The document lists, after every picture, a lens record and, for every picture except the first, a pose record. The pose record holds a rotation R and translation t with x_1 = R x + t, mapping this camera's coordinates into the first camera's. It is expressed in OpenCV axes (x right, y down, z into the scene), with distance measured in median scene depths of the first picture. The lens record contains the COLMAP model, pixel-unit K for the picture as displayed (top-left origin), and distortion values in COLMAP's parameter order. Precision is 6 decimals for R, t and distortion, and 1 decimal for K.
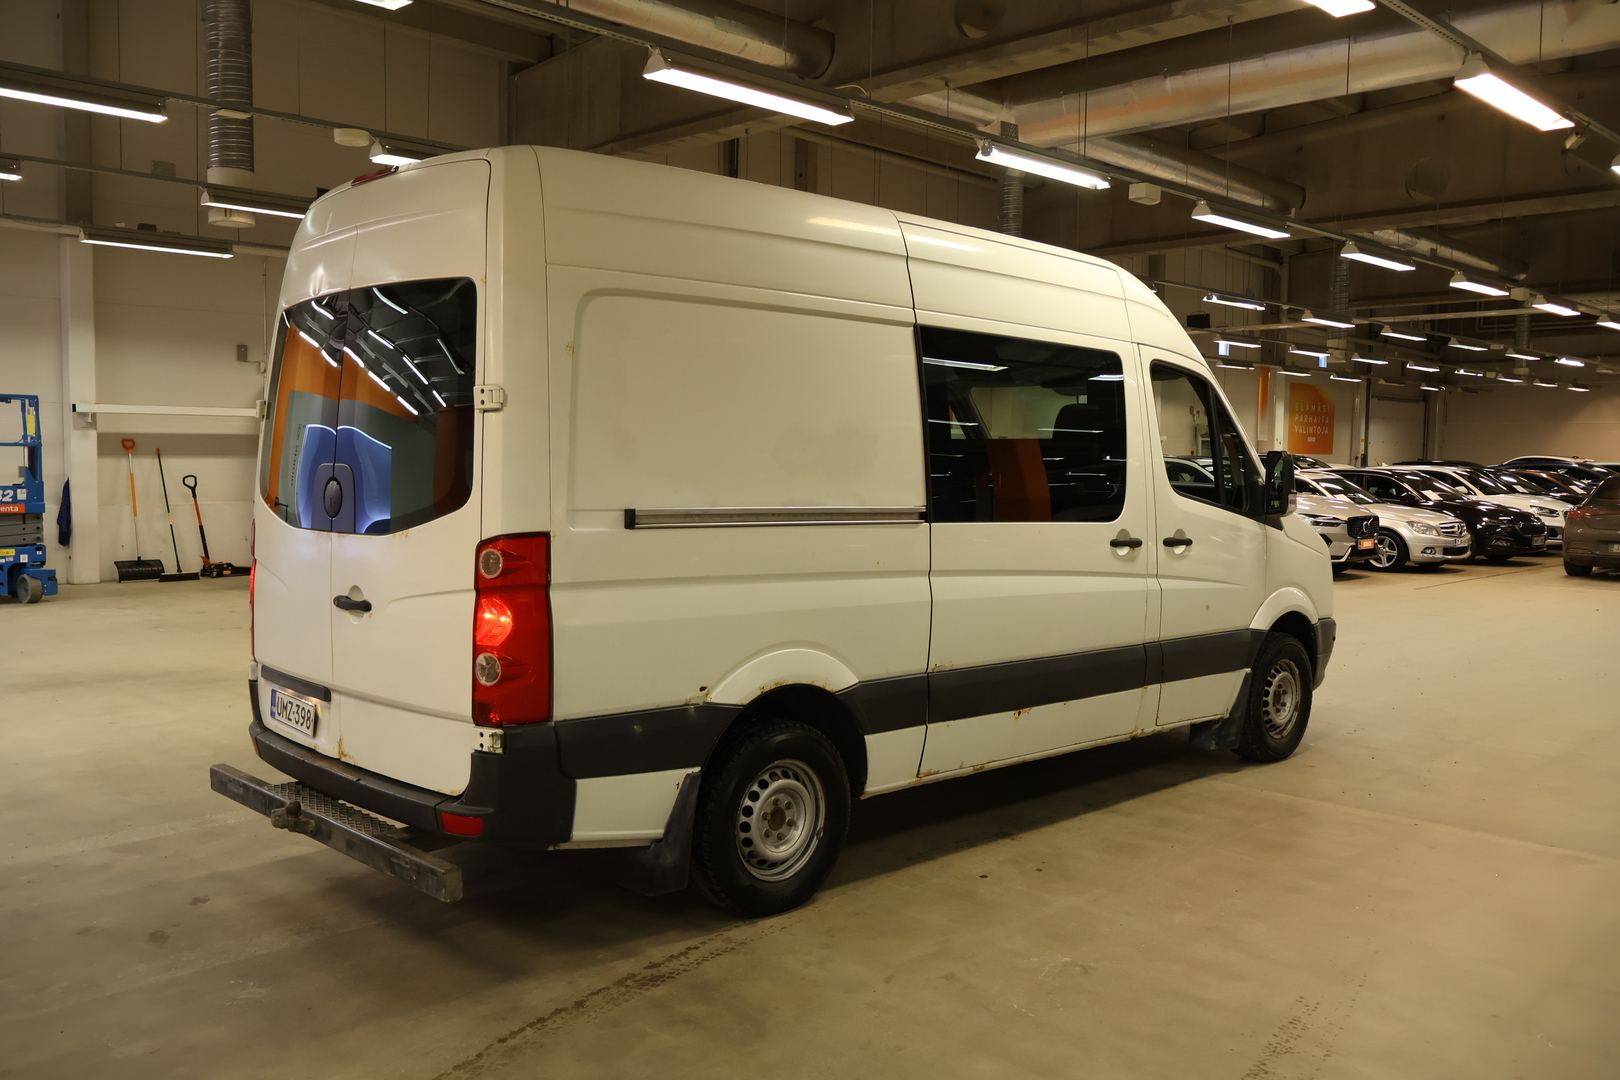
lens RADIAL K [[1354.8, 0, 799.0], [0, 1354.8, 540.9], [0, 0, 1]] dist [0.002597, 0.001045]
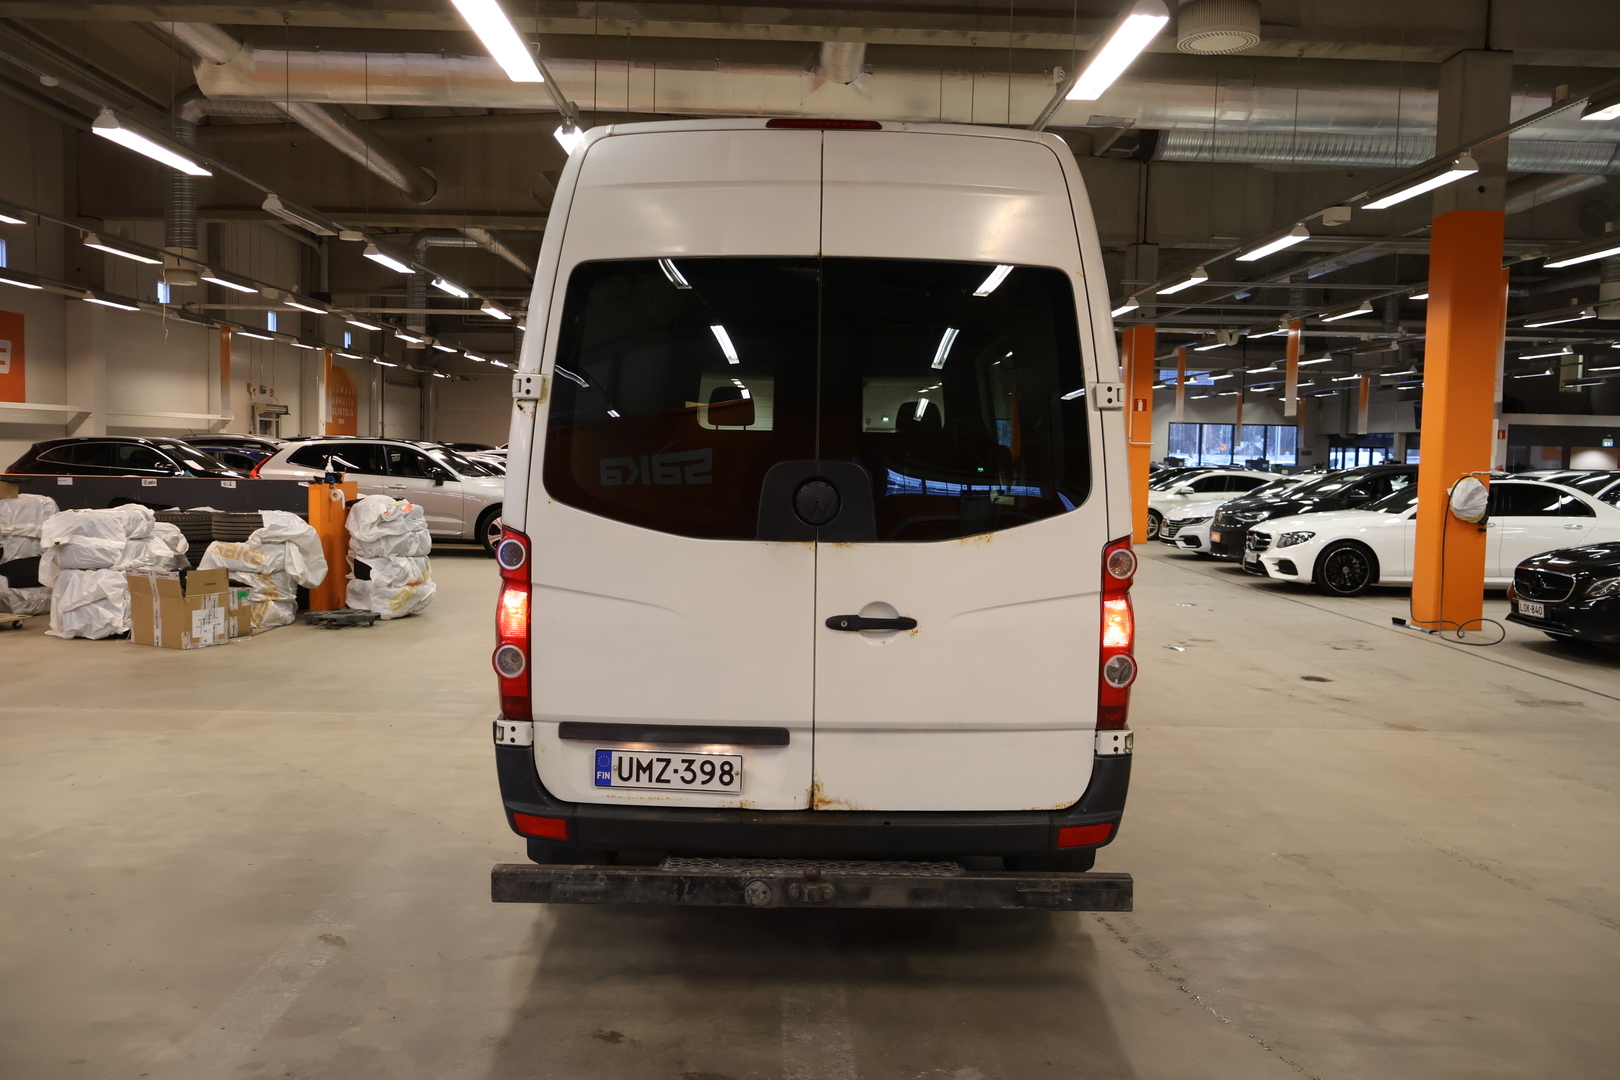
lens RADIAL K [[1362.7, 0, 810.0], [0, 1362.7, 540.0], [0, 0, 1]] dist [0.001178, 0.011490]
pose [[0.690387, -0.043378, 0.722139, -0.800670], [0.033288, 0.999048, 0.028187, -0.026566], [-0.722674, 0.004579, 0.691174, 0.346026]]
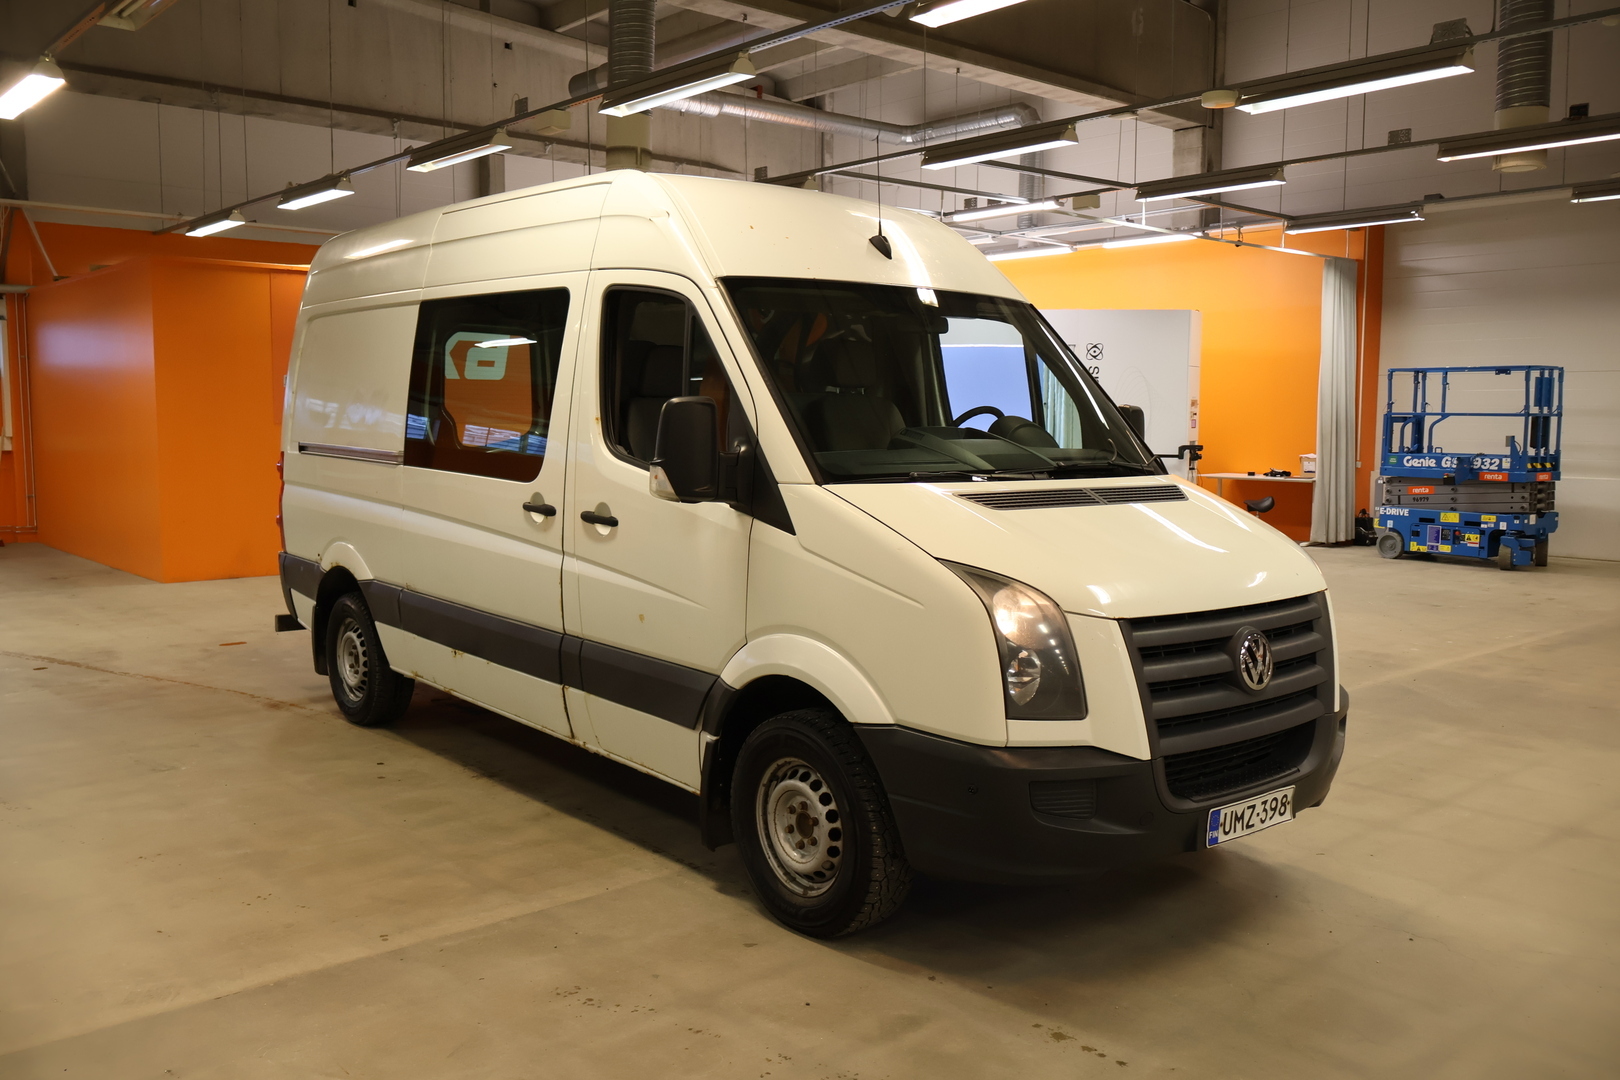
lens RADIAL K [[1348.1, 0, 810.0], [0, 1348.1, 540.0], [0, 0, 1]] dist [0.000658, 0.000486]
pose [[-0.064194, 0.082669, -0.994507, 1.216770], [-0.069398, 0.993780, 0.087089, -0.073455], [0.995522, 0.074607, -0.058058, 1.365171]]
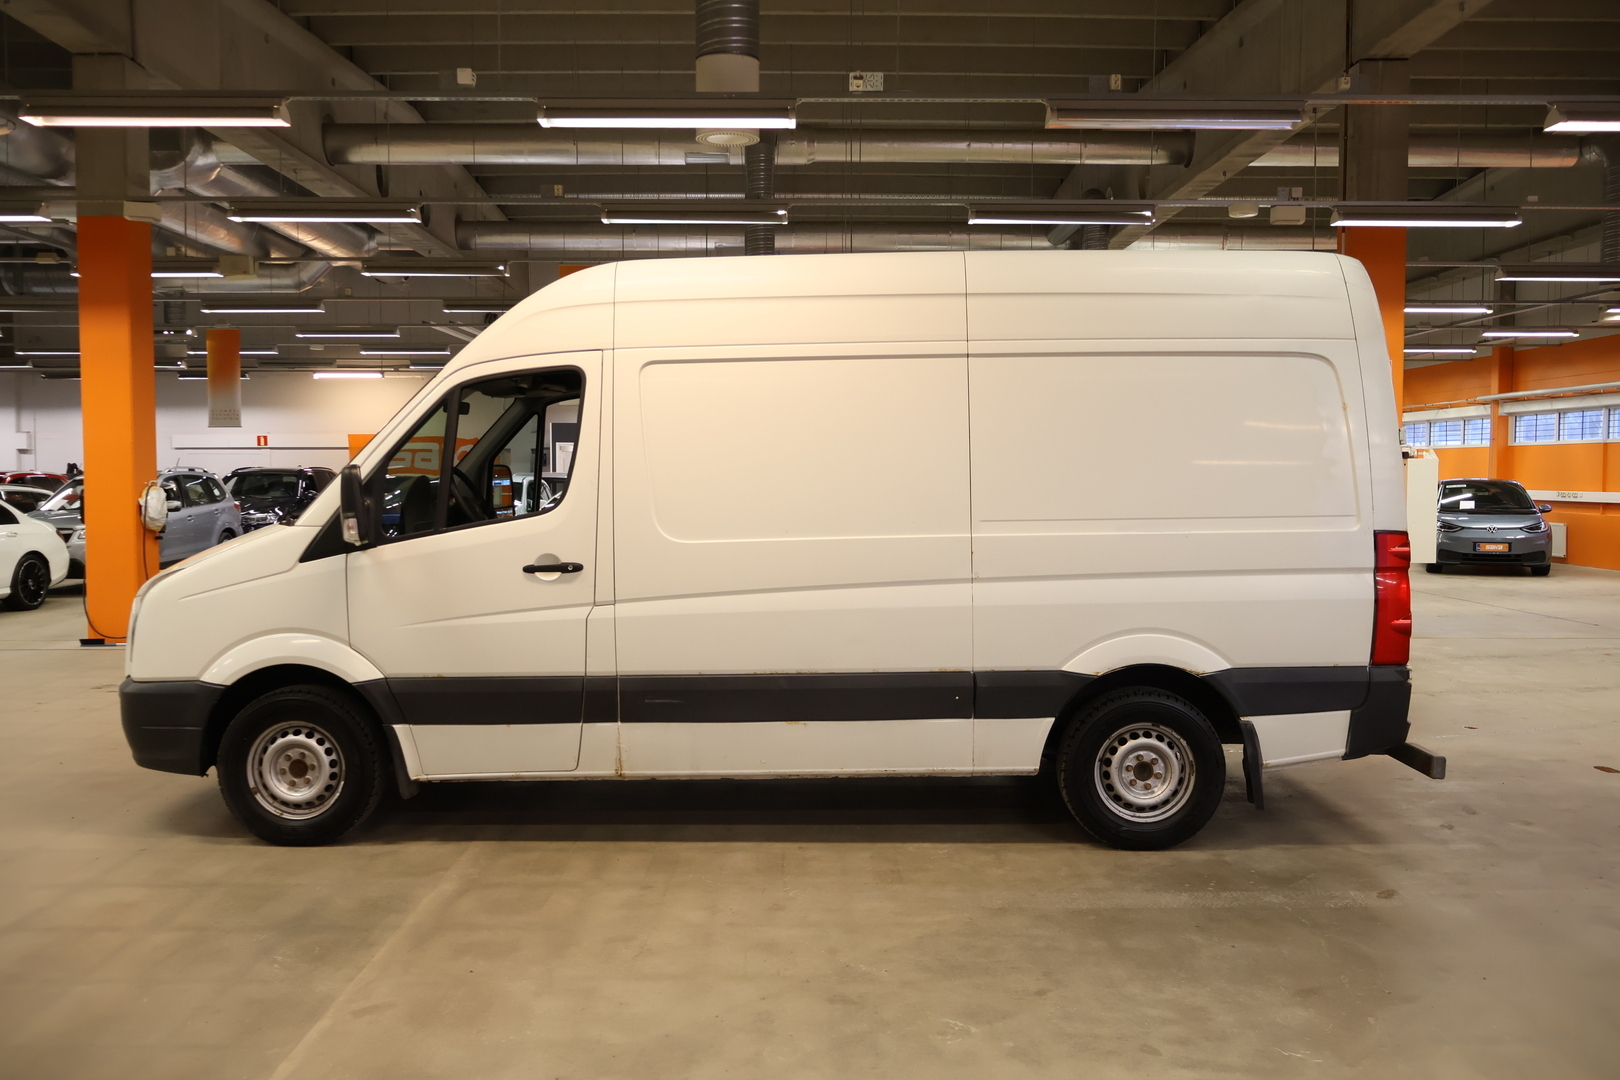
lens RADIAL K [[1362.7, 0, 810.0], [0, 1362.7, 540.0], [0, 0, 1]] dist [0.001178, 0.011490]
pose [[-0.718619, -0.045749, 0.693897, -0.785712], [0.039565, 0.993527, 0.106479, -0.141405], [-0.694277, 0.103972, -0.712158, 2.029773]]
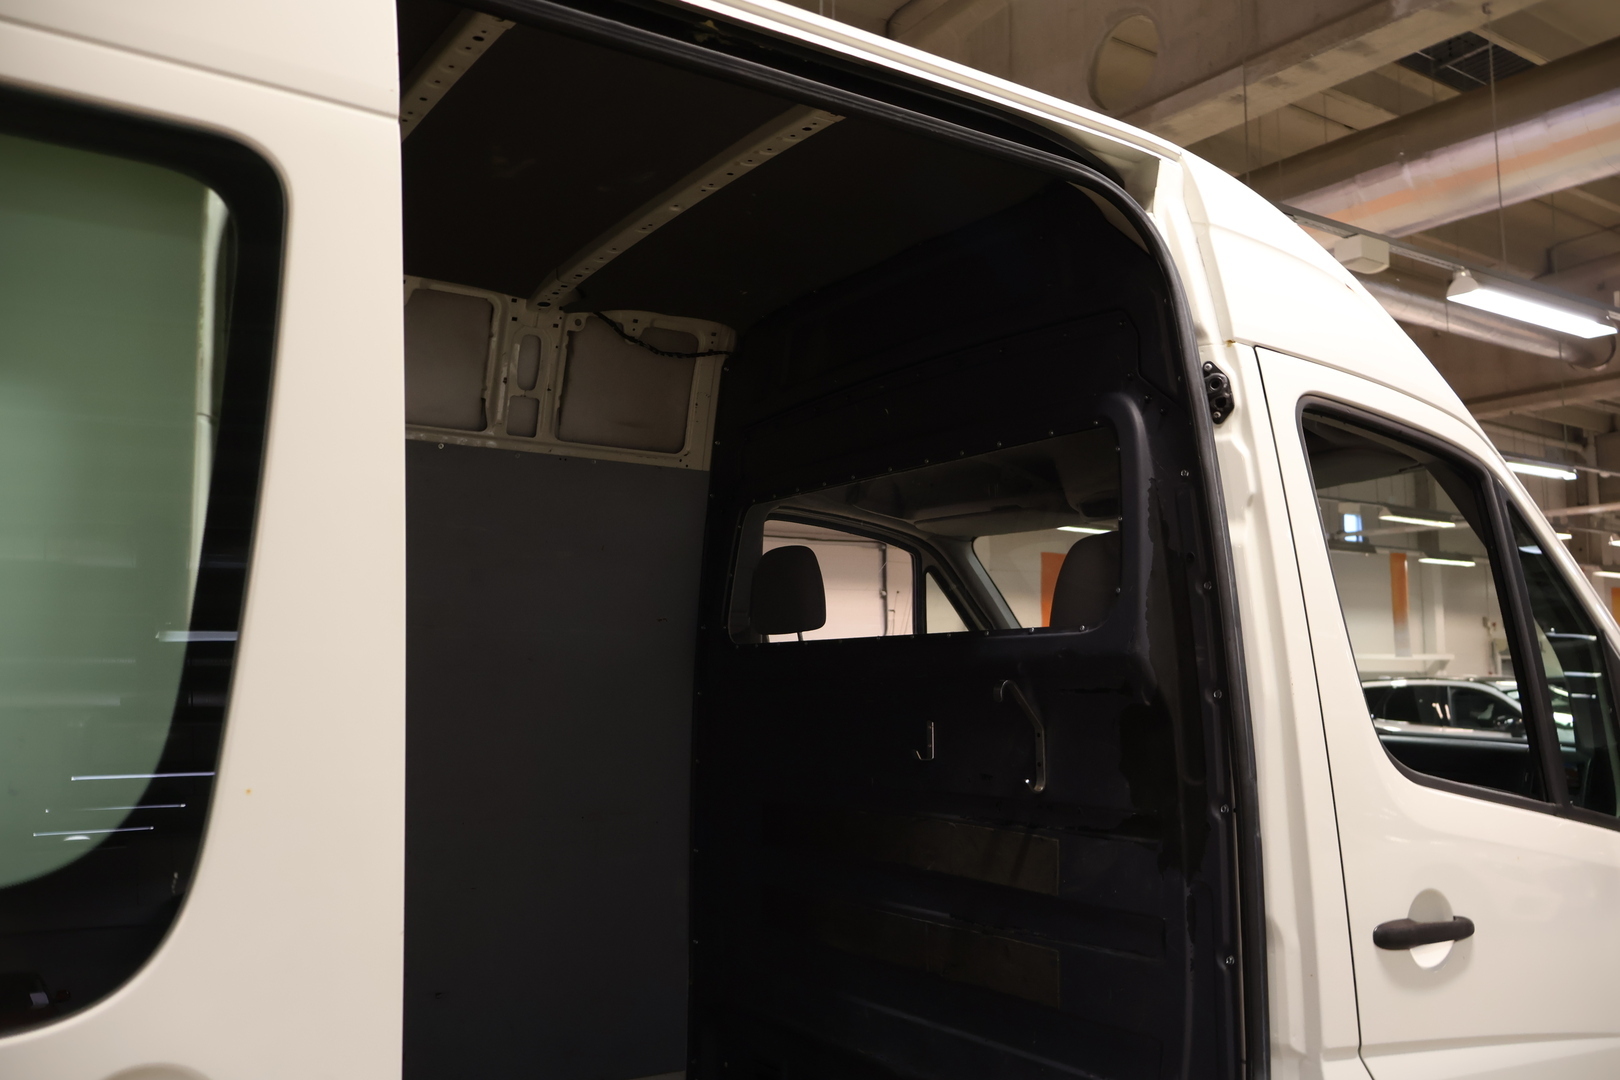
lens RADIAL K [[1348.1, 0, 810.0], [0, 1348.1, 540.0], [0, 0, 1]] dist [0.000658, 0.000486]
pose [[0.982798, -0.031672, -0.181946, 0.229158], [0.000387, 0.985536, -0.169465, -0.043881], [0.184682, 0.166479, 0.968596, 0.749930]]
